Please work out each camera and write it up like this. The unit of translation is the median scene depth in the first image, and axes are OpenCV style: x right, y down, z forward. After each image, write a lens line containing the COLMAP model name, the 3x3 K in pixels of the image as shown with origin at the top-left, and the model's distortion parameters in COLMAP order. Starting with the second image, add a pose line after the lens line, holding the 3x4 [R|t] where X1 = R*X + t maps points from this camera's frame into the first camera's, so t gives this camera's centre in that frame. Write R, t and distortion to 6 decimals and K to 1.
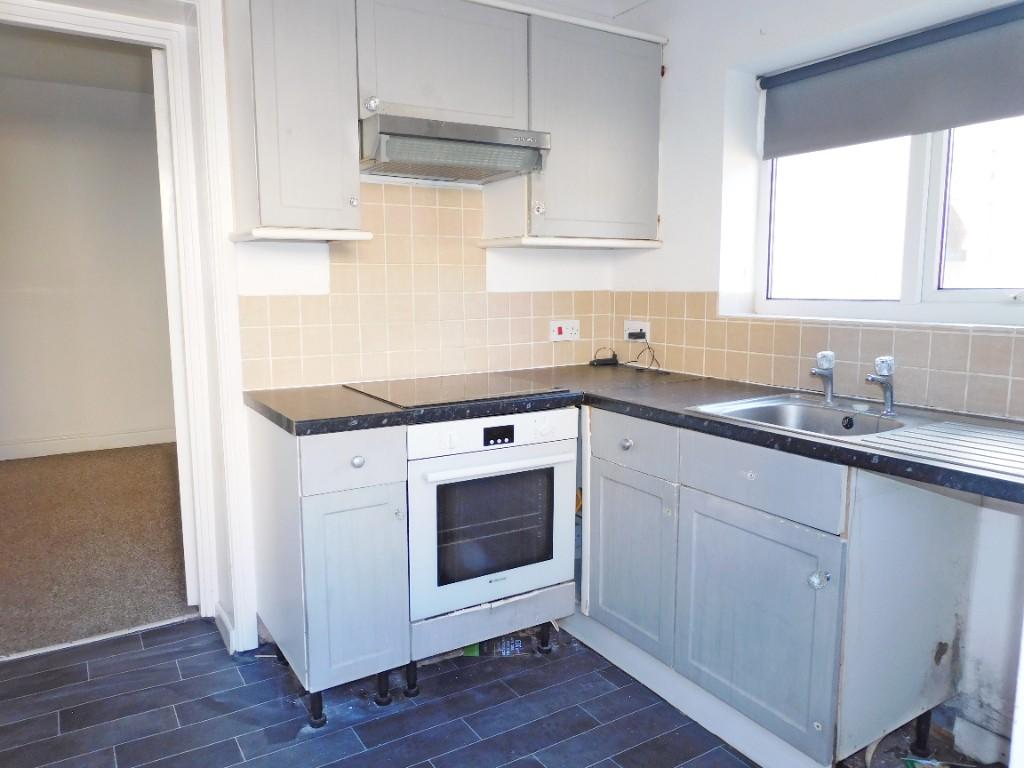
lens RADIAL K [[729.7, 0, 512.0], [0, 729.7, 384.0], [0, 0, 1]] dist [-0.005725, -0.004586]
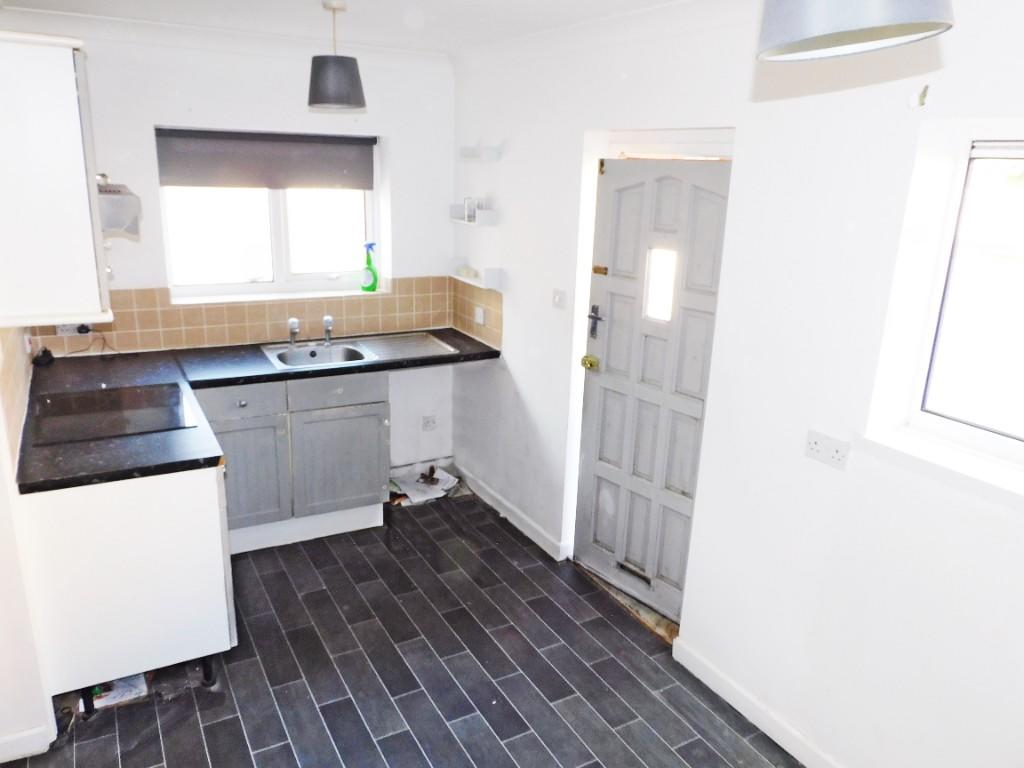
lens RADIAL K [[729.7, 0, 512.0], [0, 729.7, 384.0], [0, 0, 1]] dist [-0.005725, -0.004586]
pose [[0.045214, -0.277431, 0.959681, -1.118004], [0.096802, 0.957359, 0.272199, -0.279367], [-0.994276, 0.080592, 0.070142, 0.290405]]
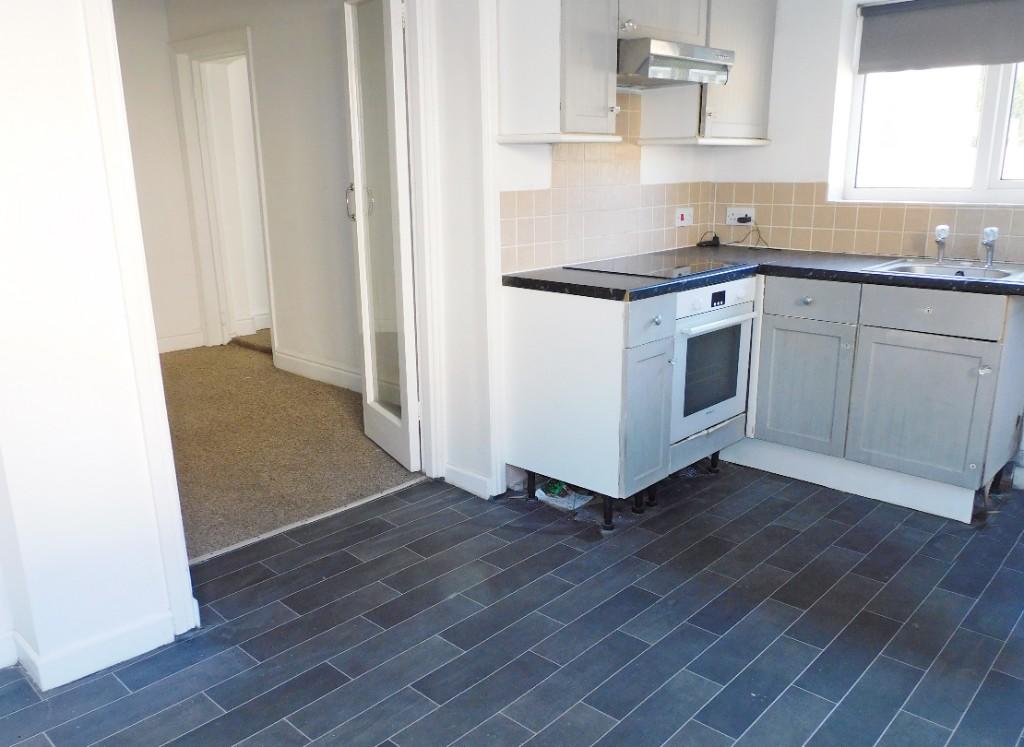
lens RADIAL K [[815.8, 0, 550.8], [0, 815.8, 394.6], [0, 0, 1]] dist [-0.000718, 0.008063]
pose [[0.958848, -0.081165, 0.272071, -0.628858], [0.044494, 0.989384, 0.138348, 0.022150], [-0.280411, -0.120549, 0.952280, -0.276237]]
